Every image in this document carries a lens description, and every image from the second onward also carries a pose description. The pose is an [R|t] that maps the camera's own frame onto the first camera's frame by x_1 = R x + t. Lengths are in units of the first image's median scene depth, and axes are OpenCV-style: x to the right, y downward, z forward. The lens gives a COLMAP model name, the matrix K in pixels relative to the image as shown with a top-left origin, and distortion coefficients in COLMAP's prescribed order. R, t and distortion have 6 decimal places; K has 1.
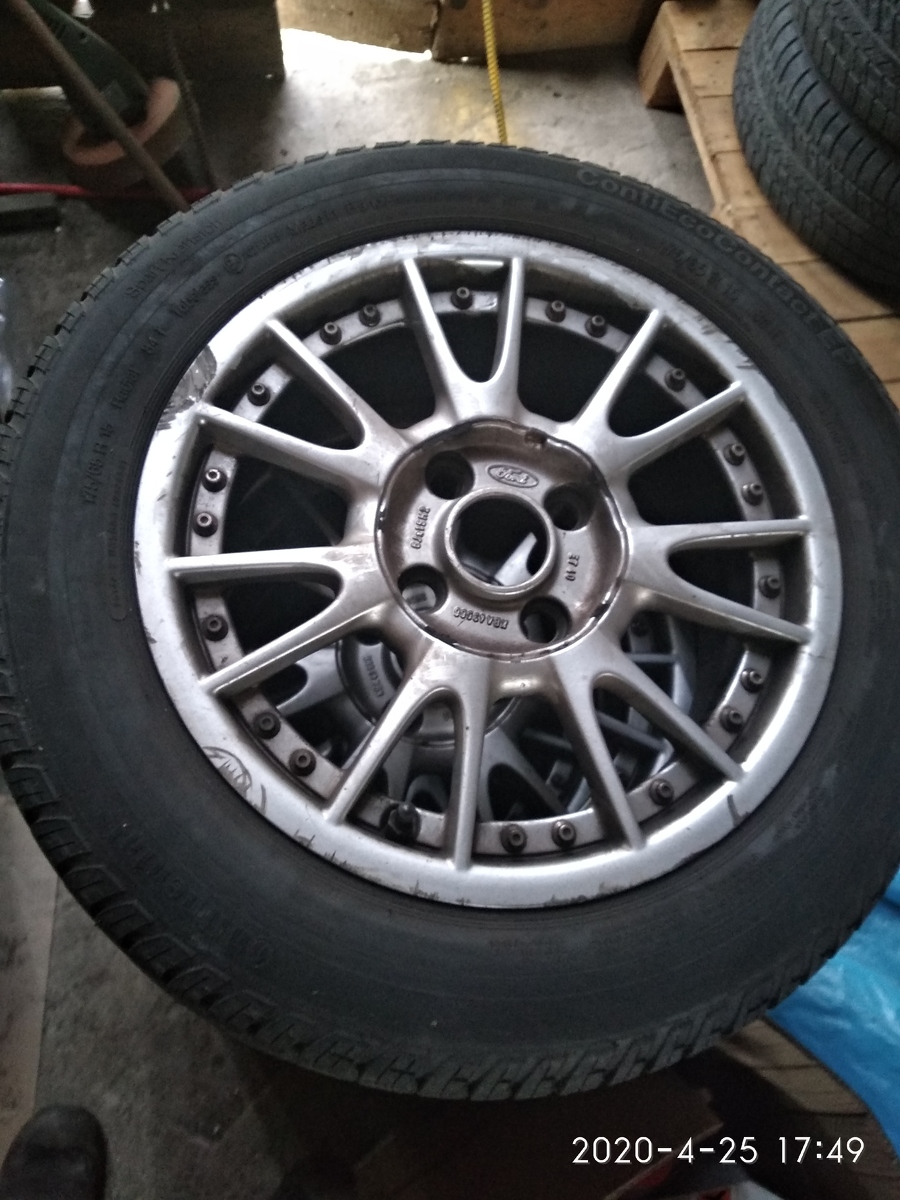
lens RADIAL K [[966.6, 0, 450.0], [0, 966.6, 600.0], [0, 0, 1]] dist [-0.004268, -0.003381]
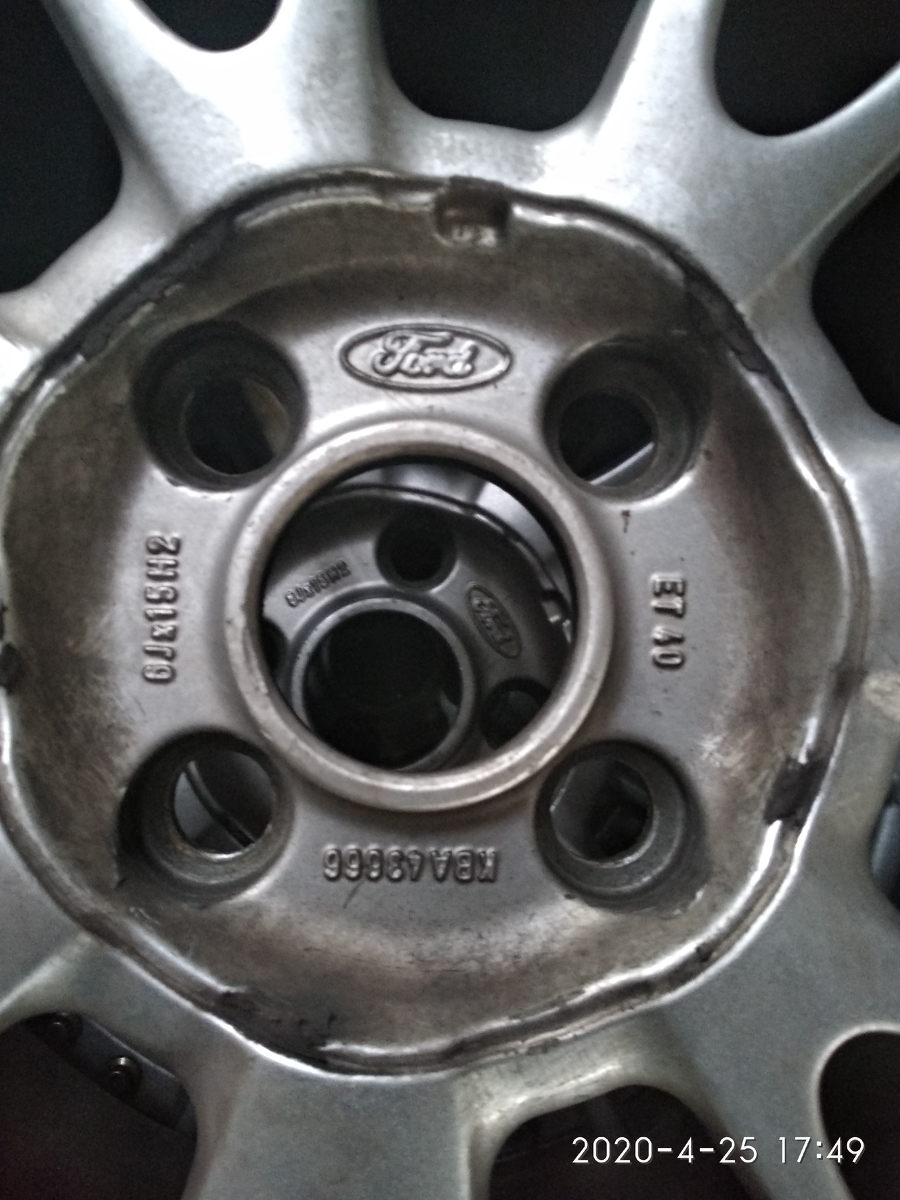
lens RADIAL K [[966.6, 0, 450.0], [0, 966.6, 600.0], [0, 0, 1]] dist [-0.004268, -0.003381]
pose [[0.976443, -0.194588, -0.093240, 0.087315], [0.212830, 0.939691, 0.267741, -0.138549], [0.035517, -0.281278, 0.958969, 0.698408]]
